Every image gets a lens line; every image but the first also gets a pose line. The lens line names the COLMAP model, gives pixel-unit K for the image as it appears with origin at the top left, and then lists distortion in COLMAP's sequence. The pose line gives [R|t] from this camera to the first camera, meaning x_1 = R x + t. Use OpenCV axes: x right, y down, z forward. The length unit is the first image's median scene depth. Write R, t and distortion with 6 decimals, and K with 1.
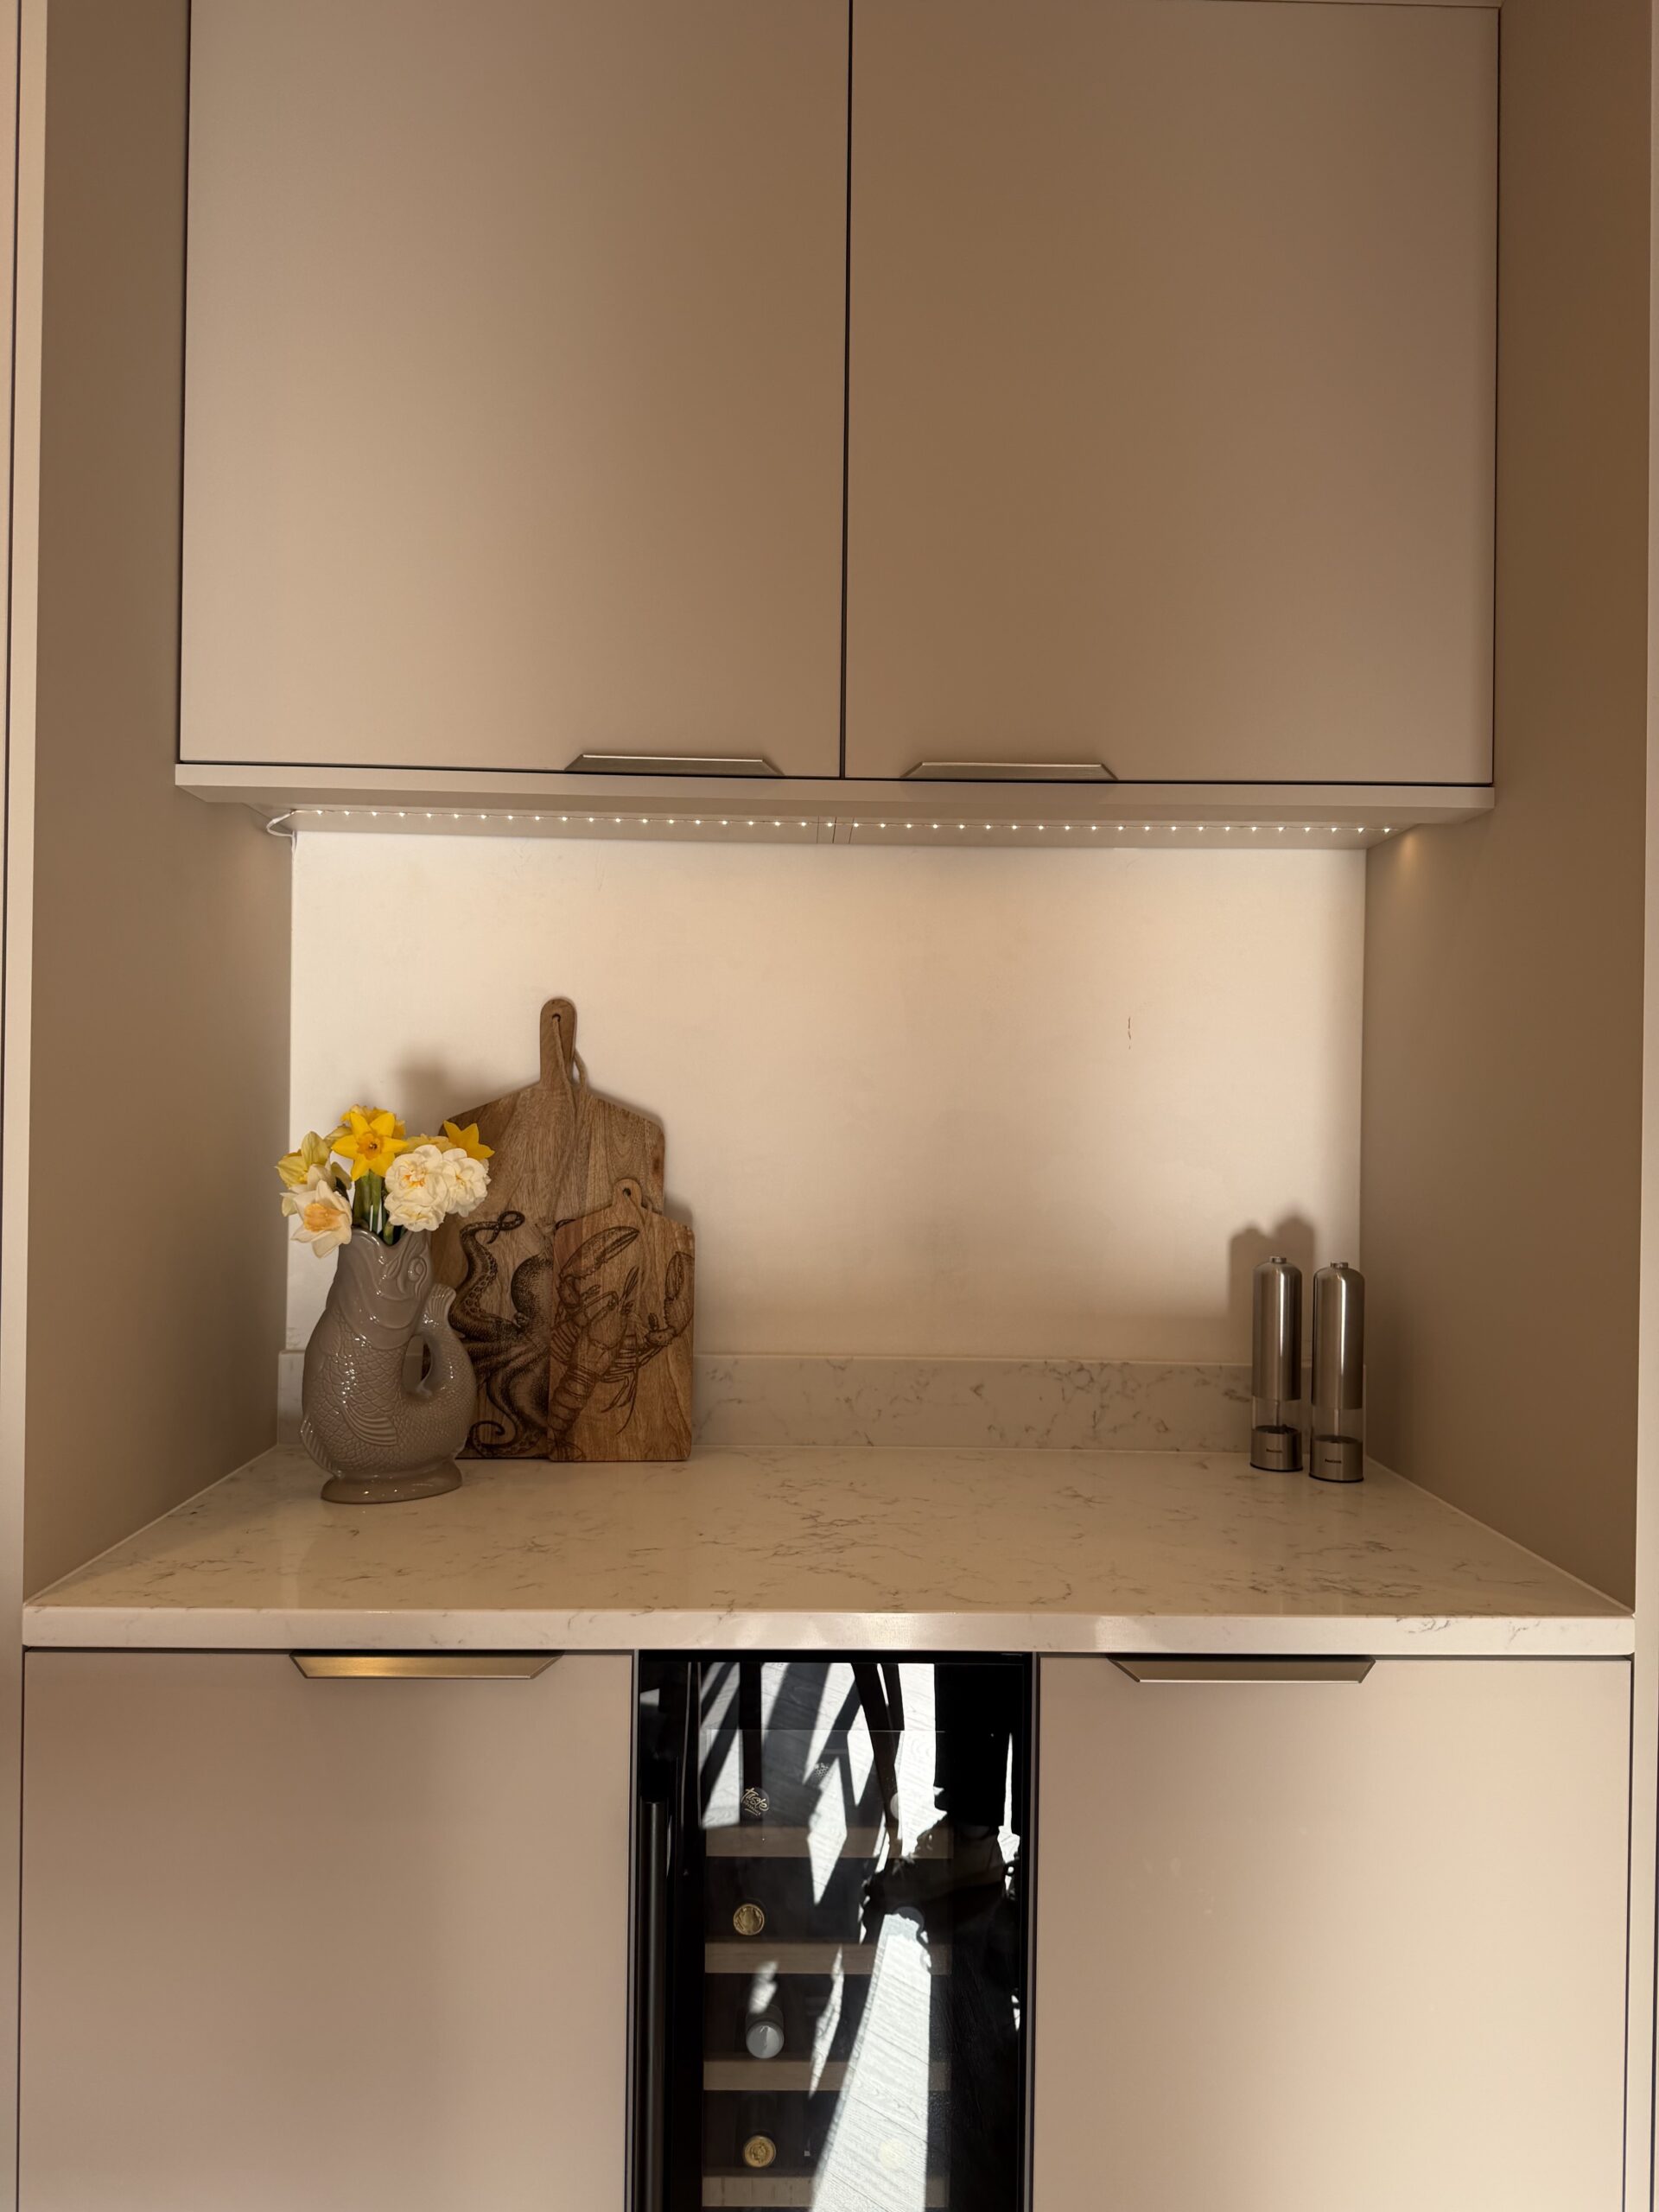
lens RADIAL K [[1545.5, 0, 833.7], [0, 1545.5, 1115.1], [0, 0, 1]] dist [0.077170, -0.046731]
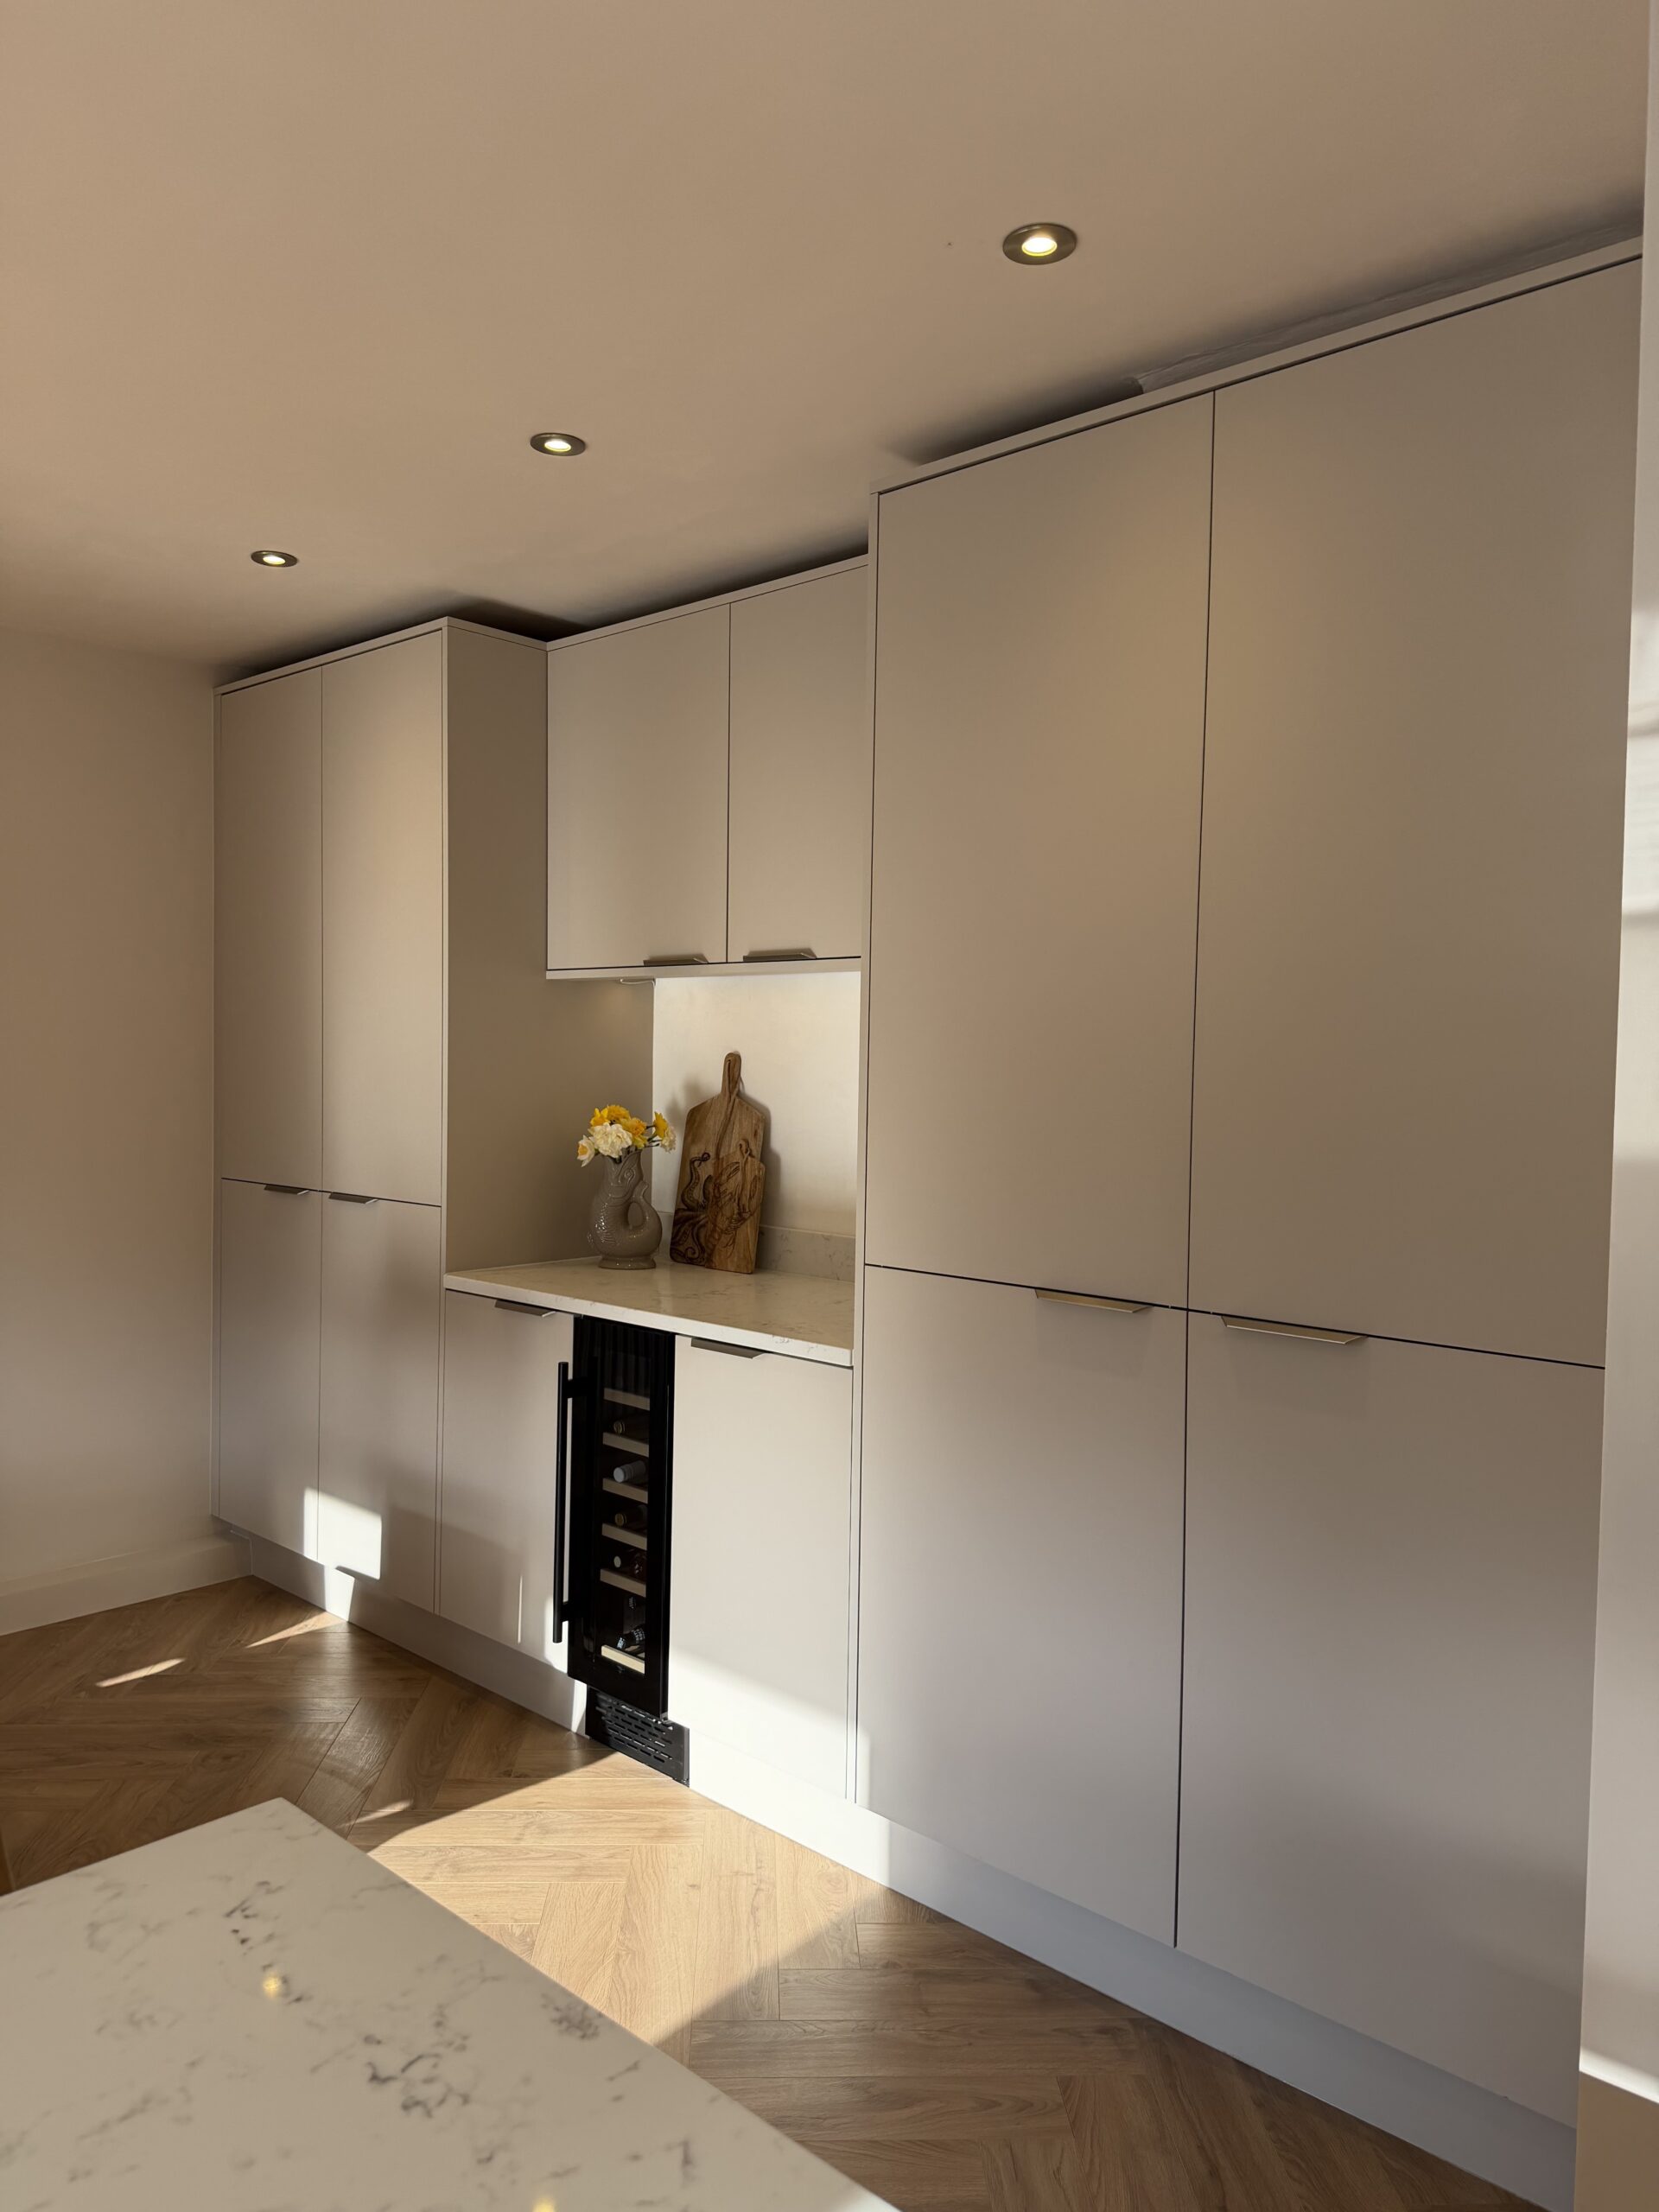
lens RADIAL K [[1545.5, 0, 840.2], [0, 1545.5, 1109.4], [0, 0, 1]] dist [0.077170, -0.046731]
pose [[0.723947, 0.020625, -0.689548, 1.426647], [-0.000892, 0.999580, 0.028961, -0.061552], [0.689855, -0.020351, 0.723661, -0.428283]]
